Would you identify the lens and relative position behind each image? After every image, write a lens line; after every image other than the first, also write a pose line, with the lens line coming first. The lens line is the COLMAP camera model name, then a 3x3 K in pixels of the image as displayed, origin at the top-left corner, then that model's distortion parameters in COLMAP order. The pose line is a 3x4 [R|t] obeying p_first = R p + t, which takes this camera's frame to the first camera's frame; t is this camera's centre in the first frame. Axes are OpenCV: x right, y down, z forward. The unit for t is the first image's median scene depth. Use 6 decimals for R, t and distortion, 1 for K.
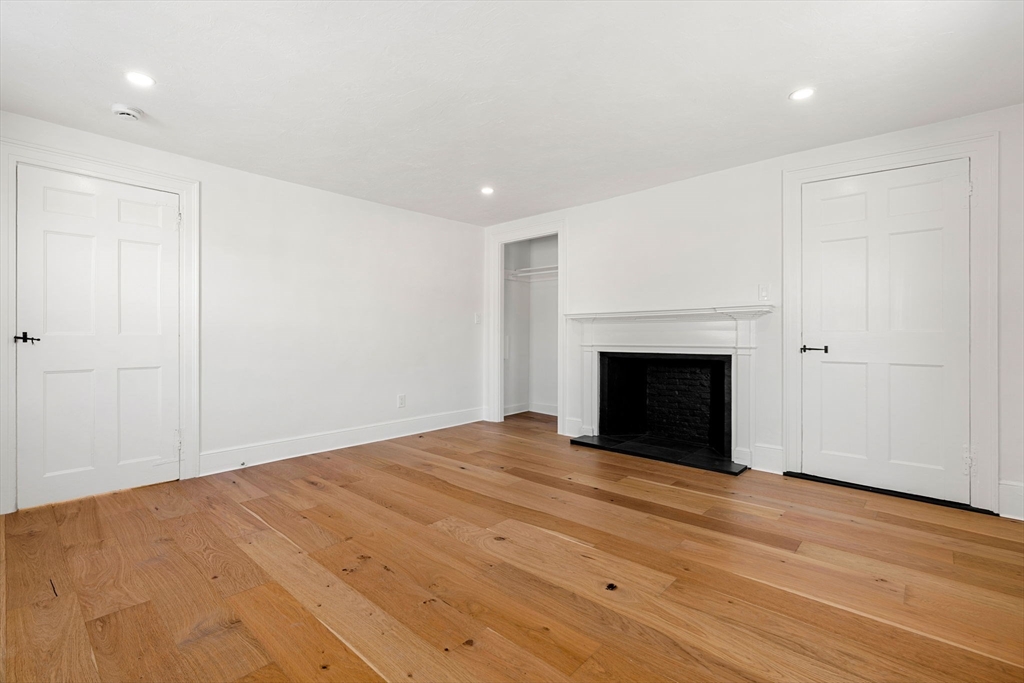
lens RADIAL K [[470.8, 0, 514.0], [0, 470.8, 335.8], [0, 0, 1]] dist [-0.006996, 0.003062]
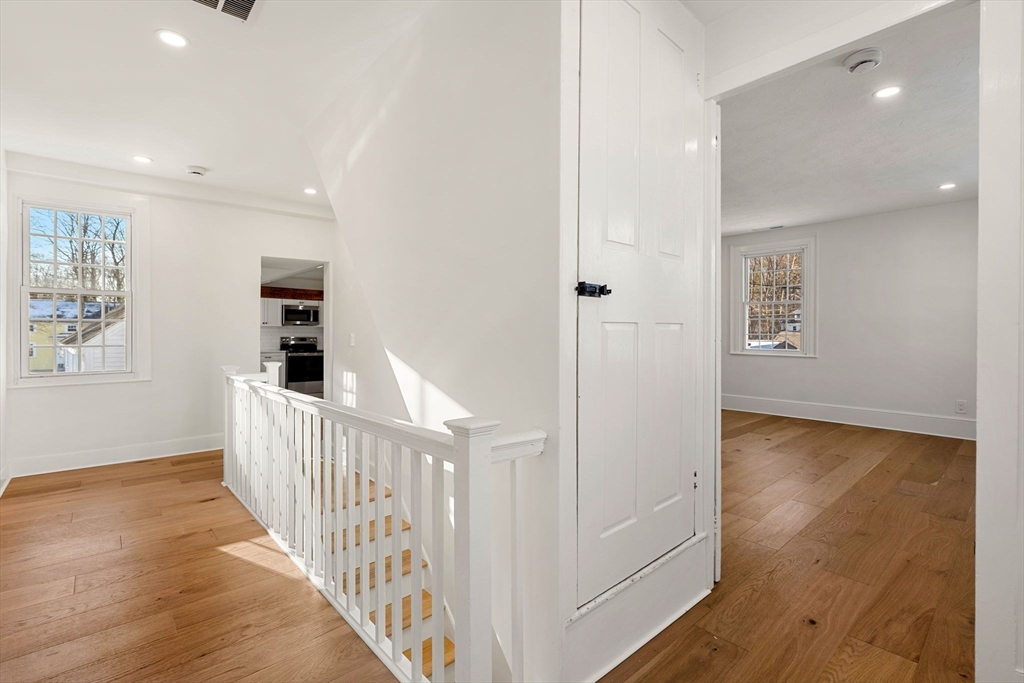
lens RADIAL K [[470.8, 0, 509.6], [0, 470.8, 336.1], [0, 0, 1]] dist [-0.006996, 0.003062]
pose [[0.098632, -0.014465, 0.995019, -1.331299], [0.003851, 0.999892, 0.014154, -0.019585], [-0.995117, 0.002436, 0.098677, 1.197617]]
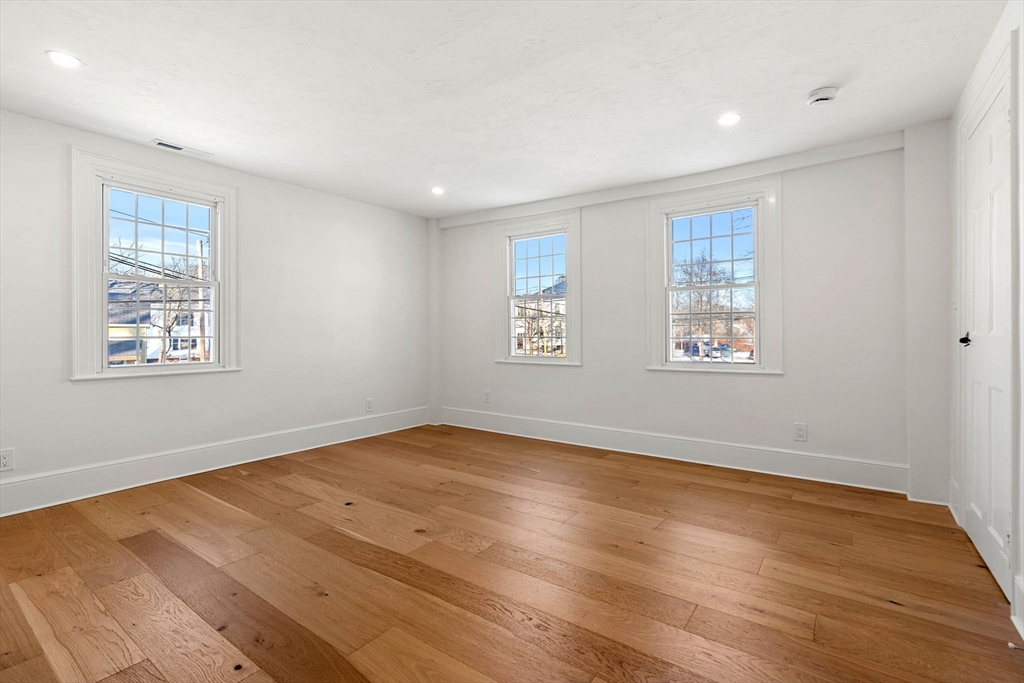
lens RADIAL K [[470.8, 0, 509.7], [0, 470.8, 335.1], [0, 0, 1]] dist [-0.006996, 0.003062]
pose [[-0.995169, 0.003210, -0.098125, -0.091068], [0.002212, 0.999945, 0.010281, -0.010052], [0.098152, 0.010015, -0.995121, 1.459715]]
